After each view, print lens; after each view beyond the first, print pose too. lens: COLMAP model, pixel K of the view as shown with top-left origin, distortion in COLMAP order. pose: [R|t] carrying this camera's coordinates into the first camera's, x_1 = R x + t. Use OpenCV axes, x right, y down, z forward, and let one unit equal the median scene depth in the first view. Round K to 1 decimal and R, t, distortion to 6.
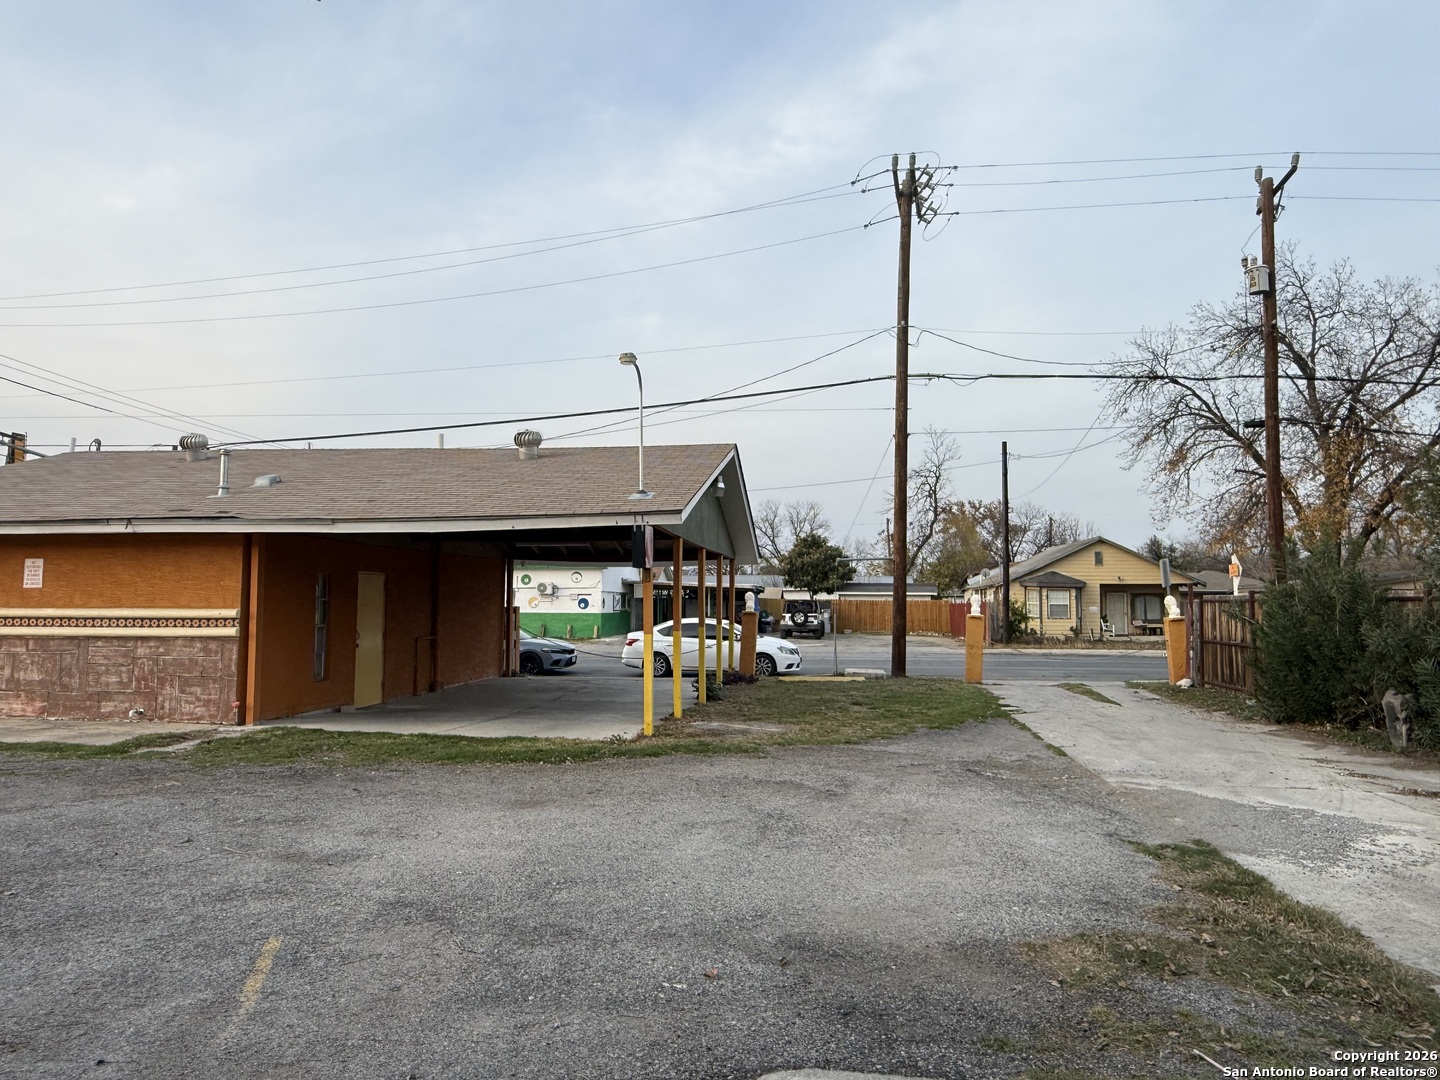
lens RADIAL K [[961.8, 0, 722.1], [0, 961.8, 543.0], [0, 0, 1]] dist [-0.000519, 0.000676]
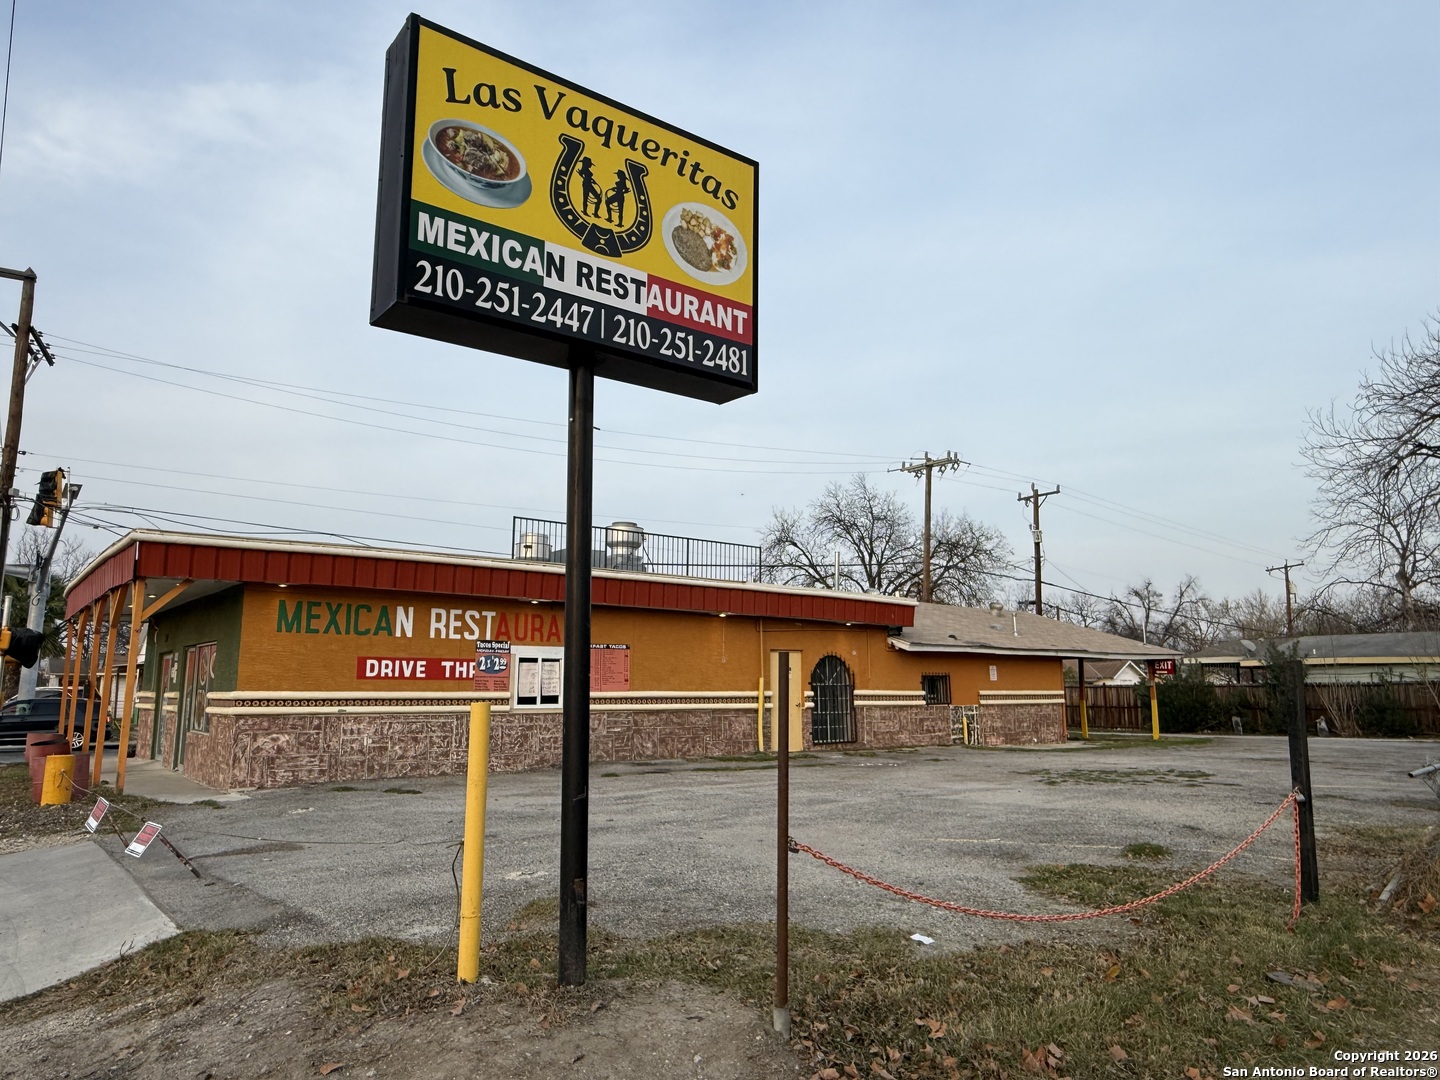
lens RADIAL K [[961.8, 0, 724.8], [0, 961.8, 545.0], [0, 0, 1]] dist [-0.000519, 0.000676]
pose [[0.702421, 0.103905, 0.704137, -2.612674], [-0.043786, 0.993721, -0.102959, -0.003174], [-0.710414, 0.041489, 0.702560, -0.026116]]
